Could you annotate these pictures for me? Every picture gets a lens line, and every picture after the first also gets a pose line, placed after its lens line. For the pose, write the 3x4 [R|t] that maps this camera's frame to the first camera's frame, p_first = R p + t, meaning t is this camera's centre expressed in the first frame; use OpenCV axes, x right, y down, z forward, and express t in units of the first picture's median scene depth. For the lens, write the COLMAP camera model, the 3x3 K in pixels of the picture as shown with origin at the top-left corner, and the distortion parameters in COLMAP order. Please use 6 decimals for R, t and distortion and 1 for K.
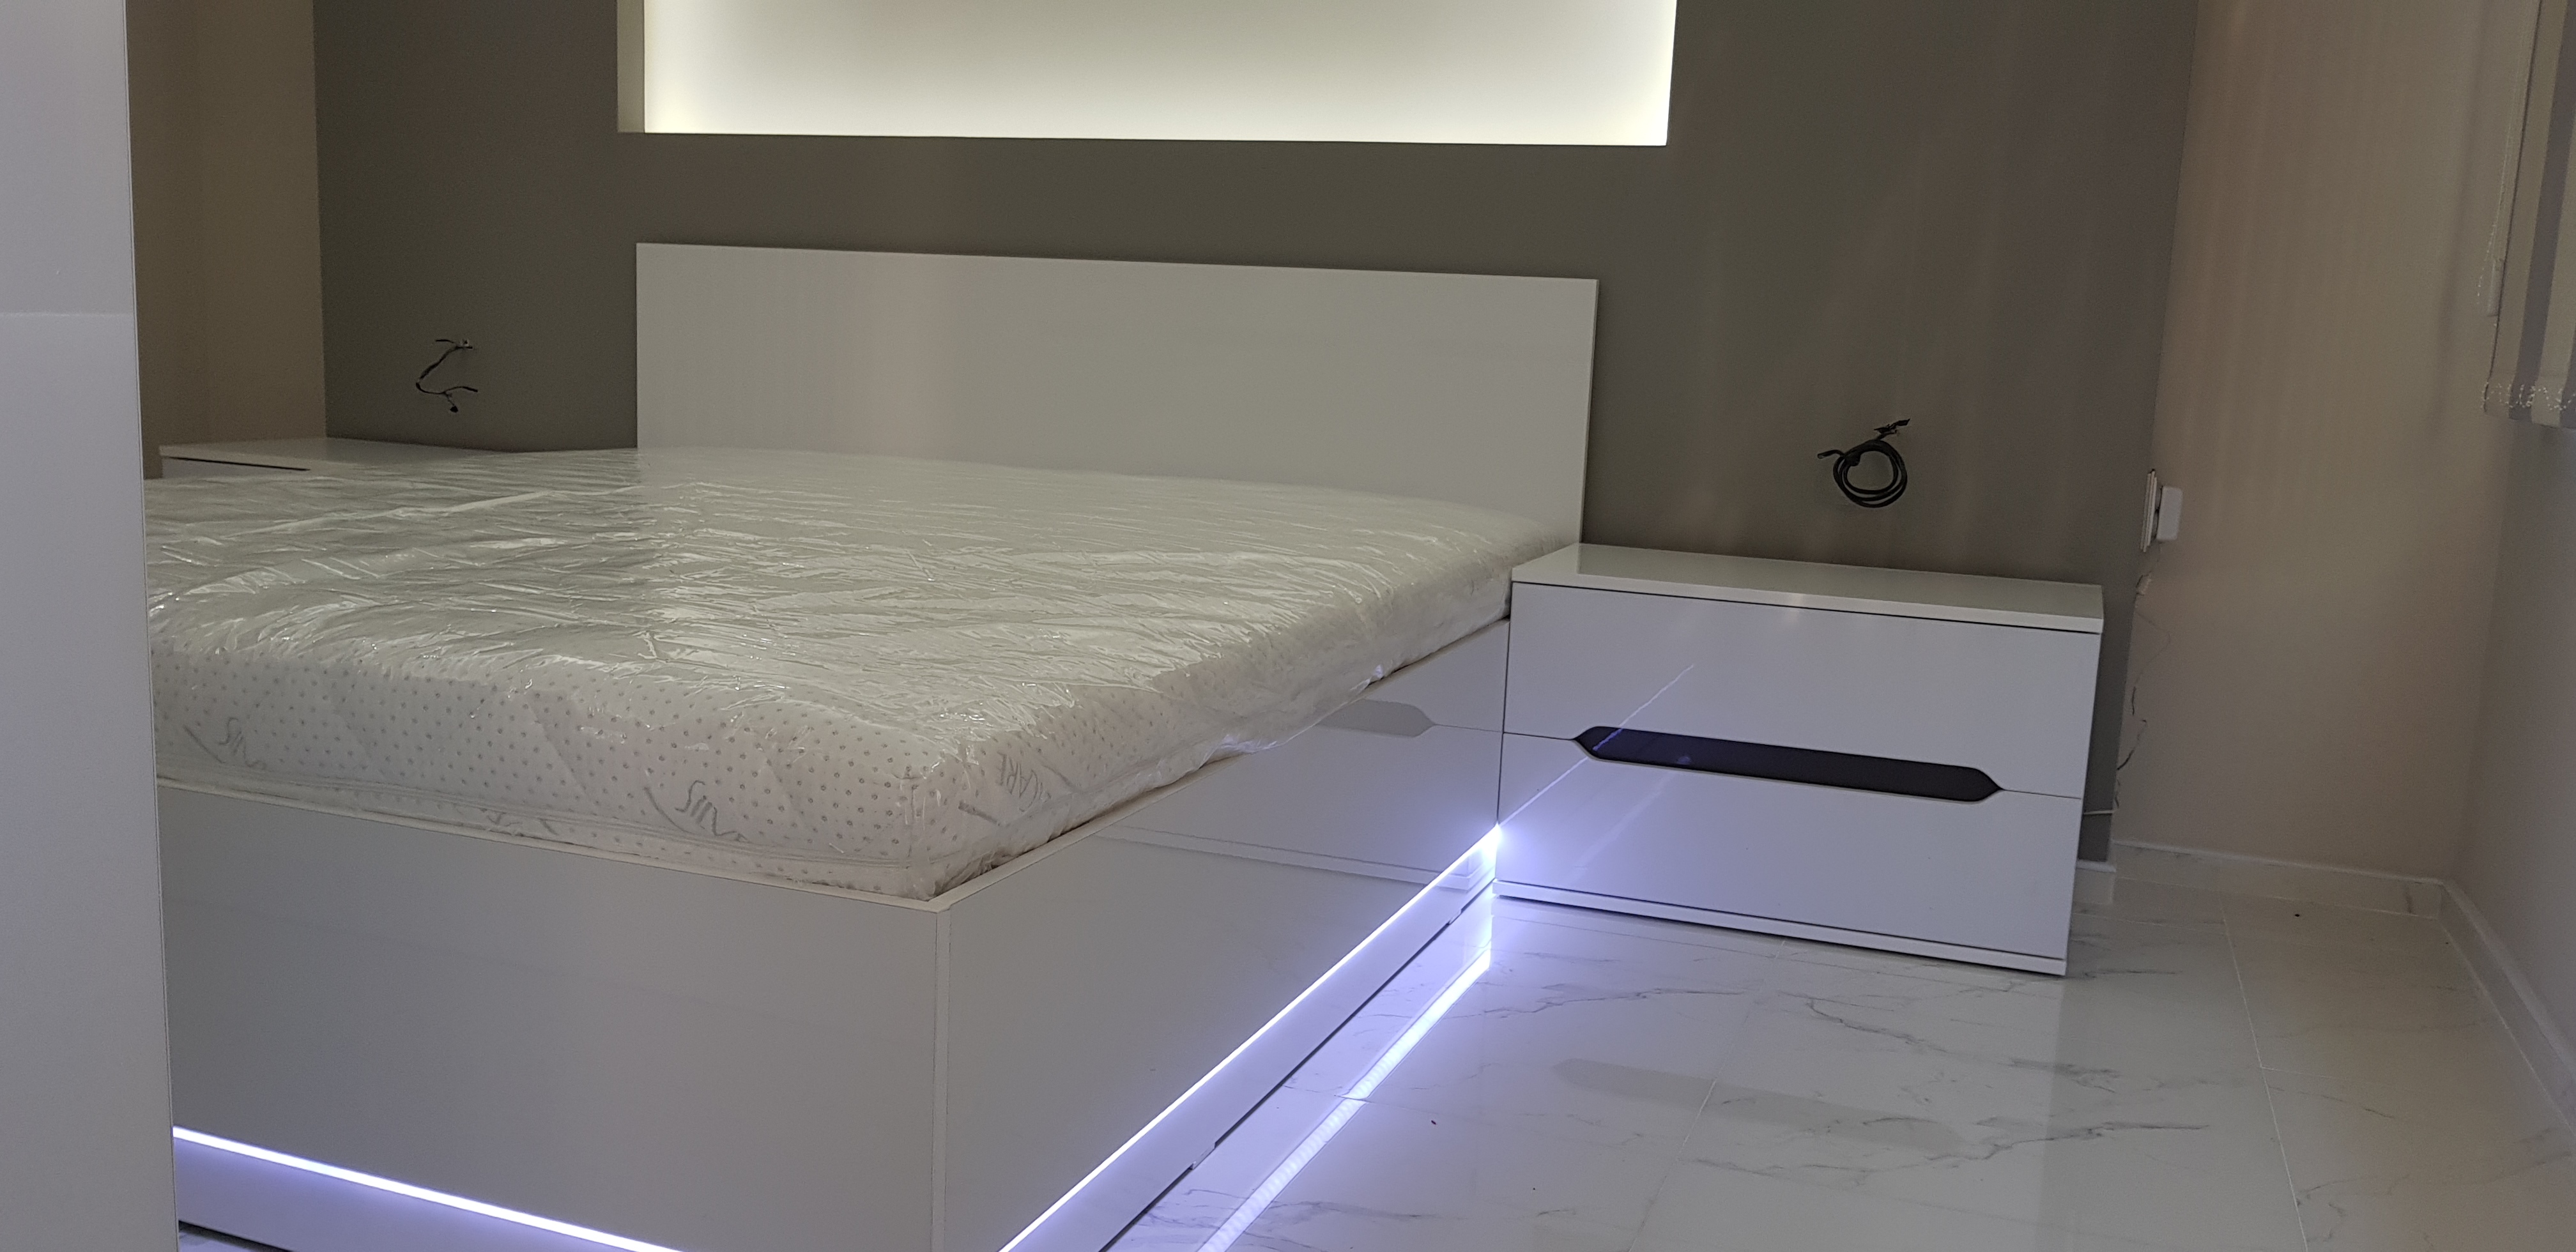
lens RADIAL K [[2075.8, 0, 1312.7], [0, 2075.8, 628.0], [0, 0, 1]] dist [-0.008305, -0.023840]
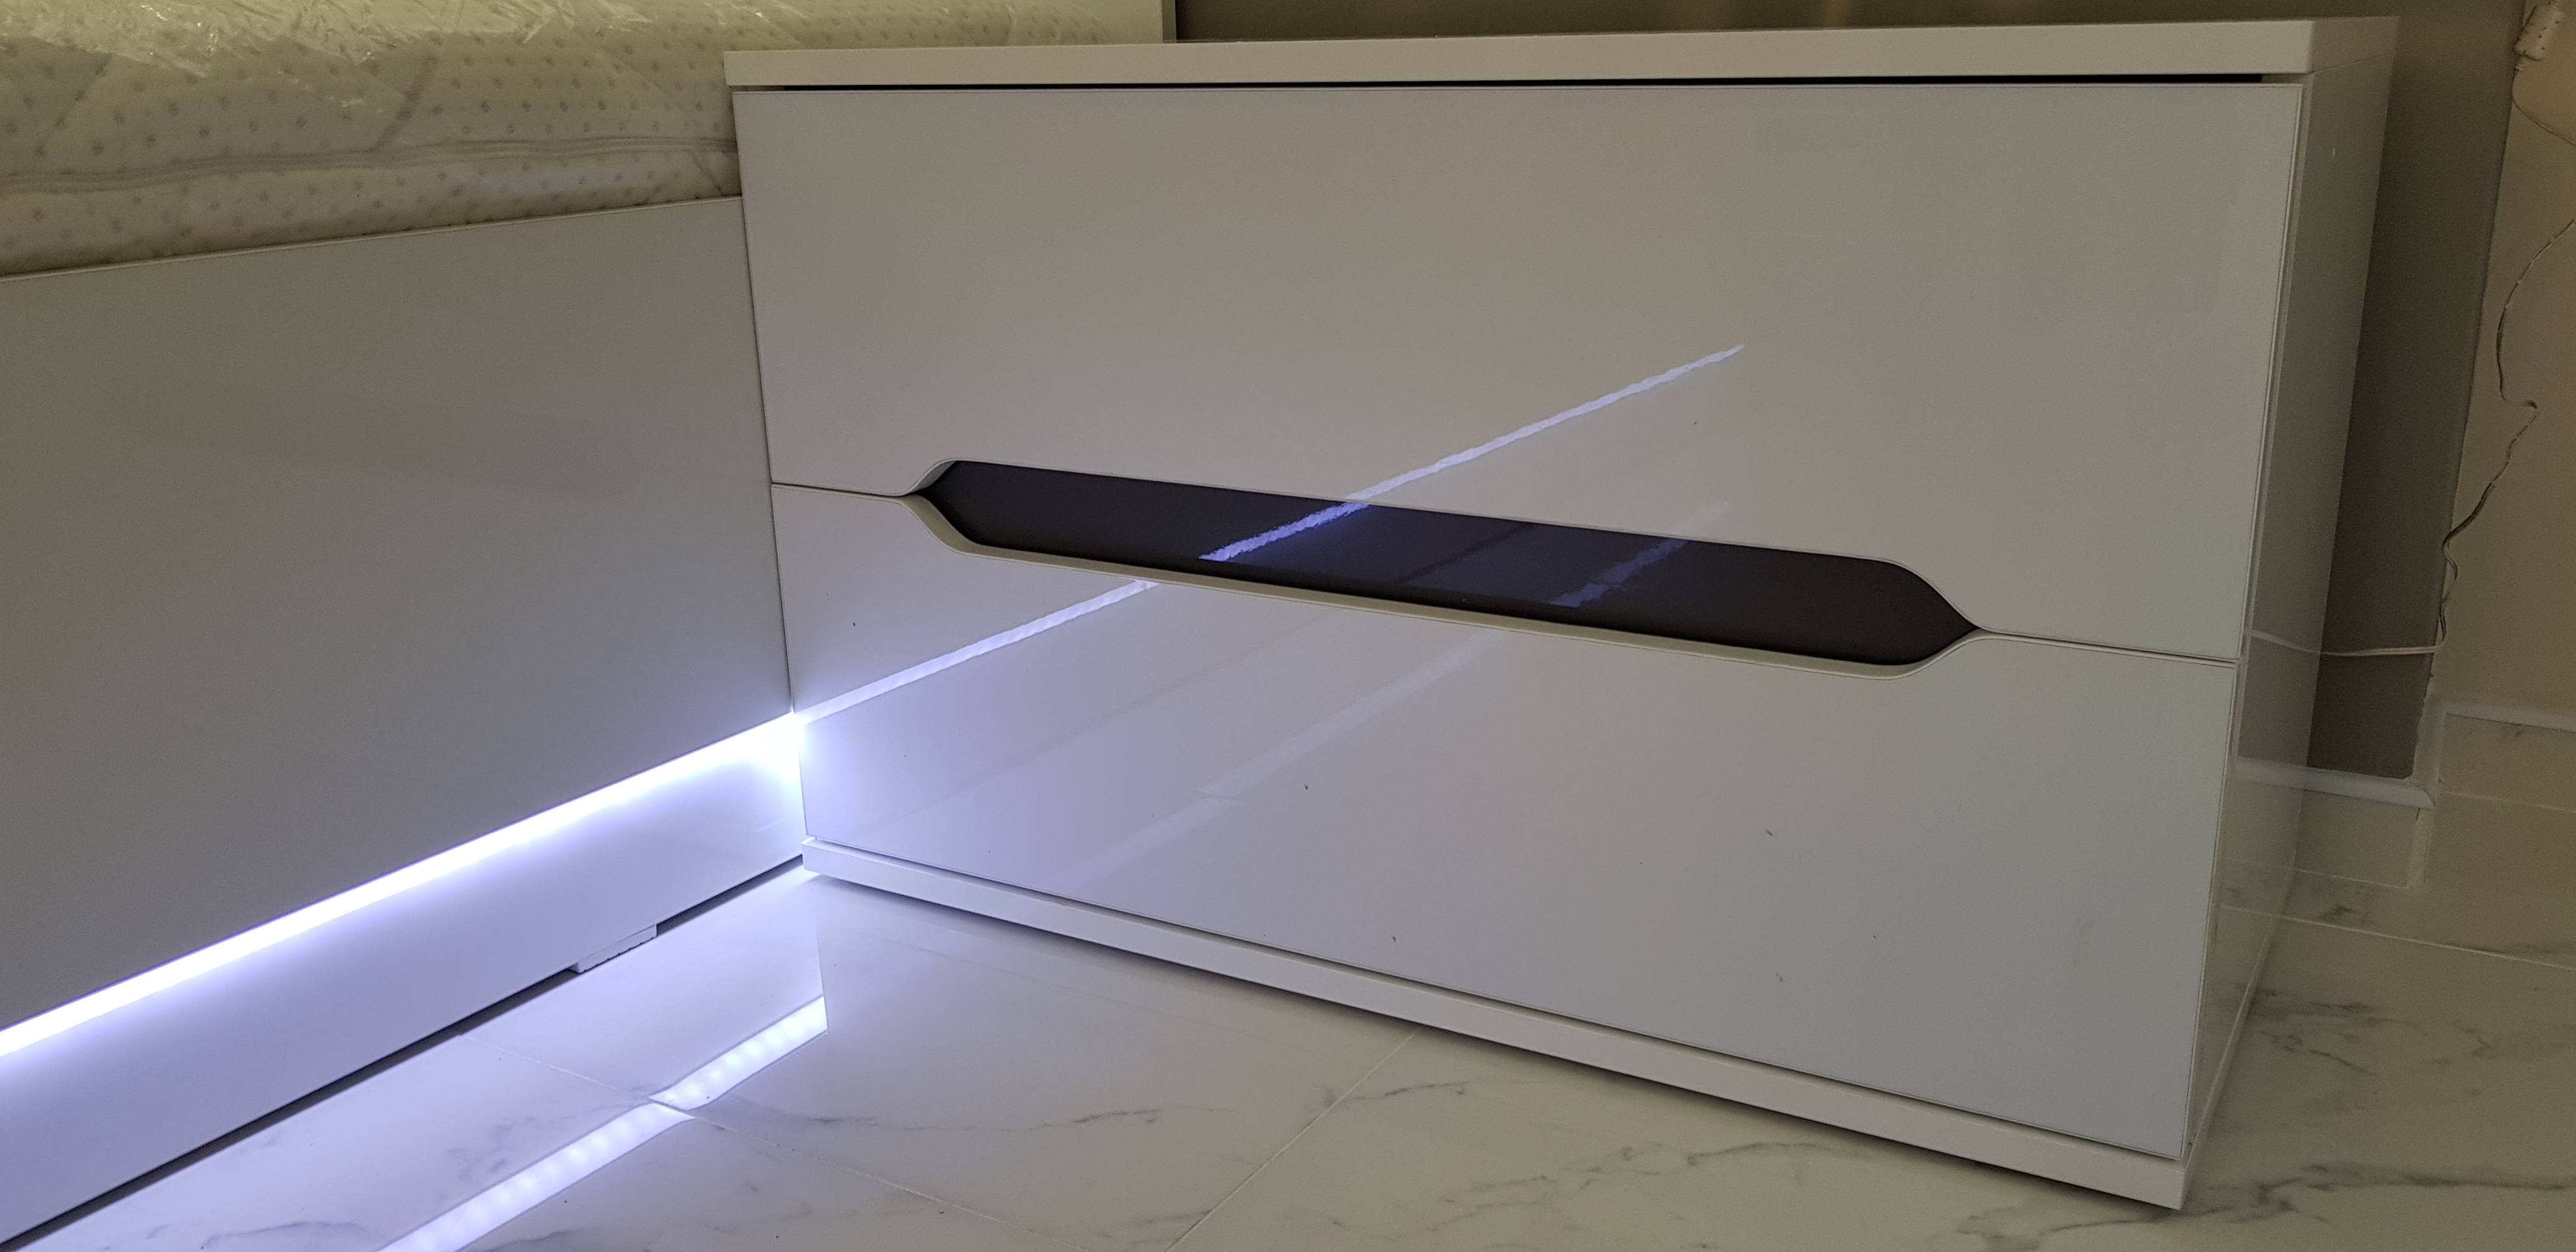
lens RADIAL K [[2075.8, 0, 1324.6], [0, 2075.8, 633.6], [0, 0, 1]] dist [-0.008305, -0.023840]
pose [[0.981757, -0.013141, -0.189684, 0.295140], [0.037229, 0.991584, 0.123994, 0.036156], [0.186458, -0.128794, 0.973984, 0.677328]]
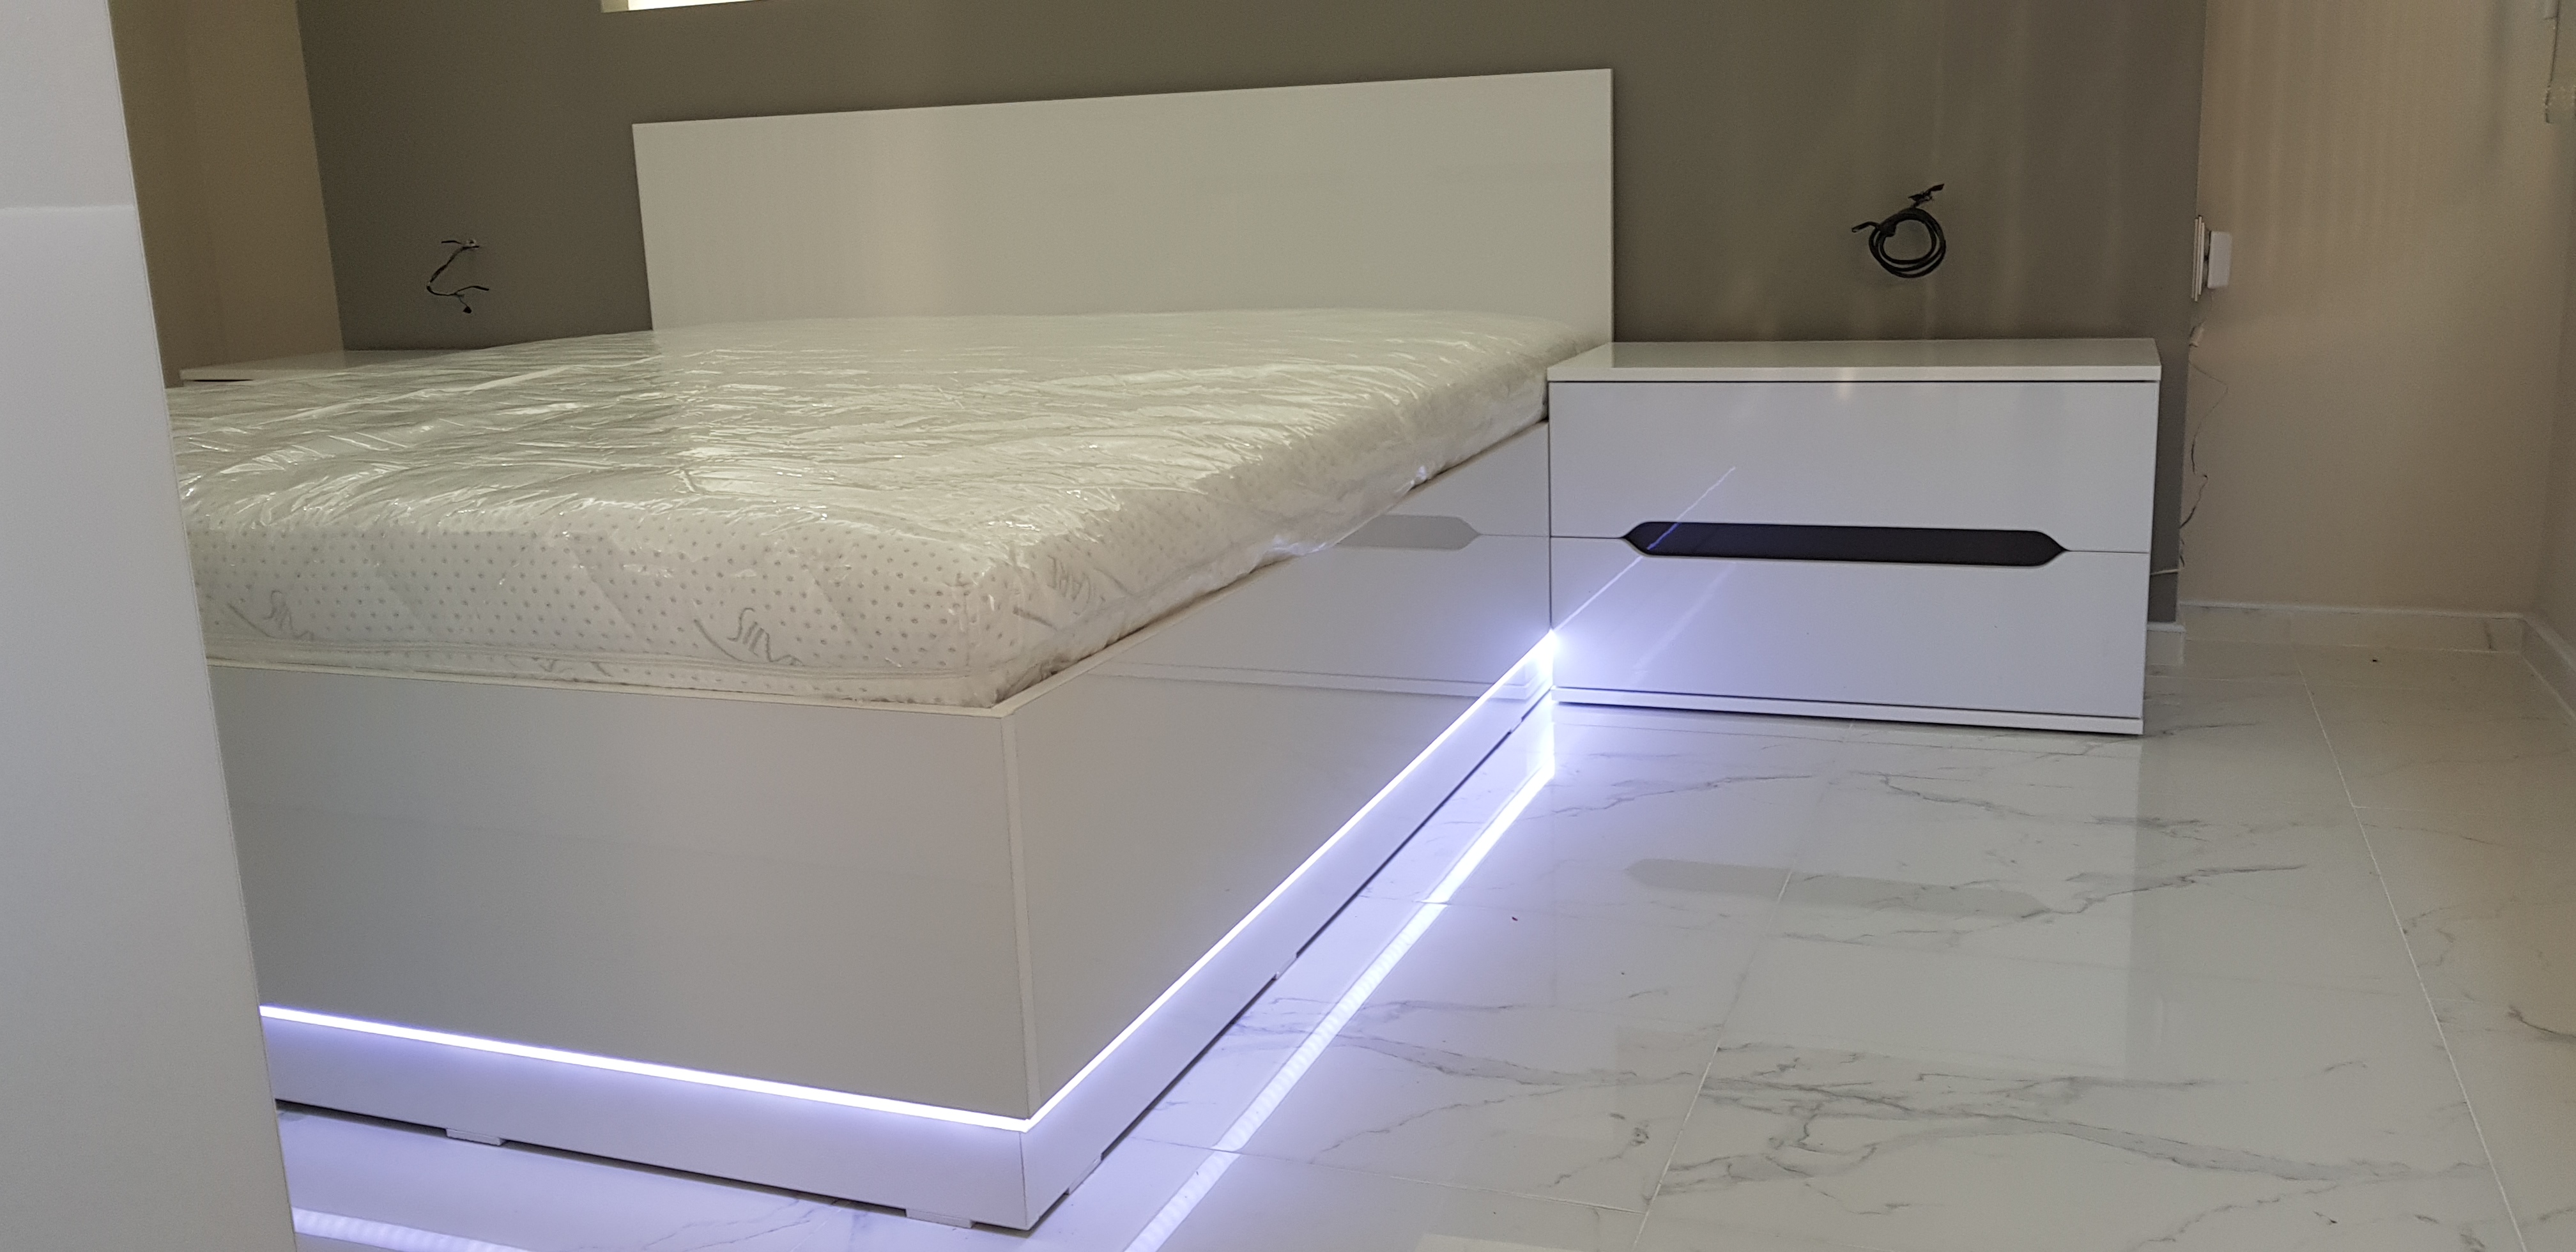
lens RADIAL K [[2075.8, 0, 1284.5], [0, 2075.8, 612.0], [0, 0, 1]] dist [-0.008305, -0.023840]
pose [[0.996379, -0.079493, -0.030164, -0.007403], [0.081051, 0.995217, 0.054524, 0.023633], [0.025685, -0.056772, 0.998057, 0.014185]]
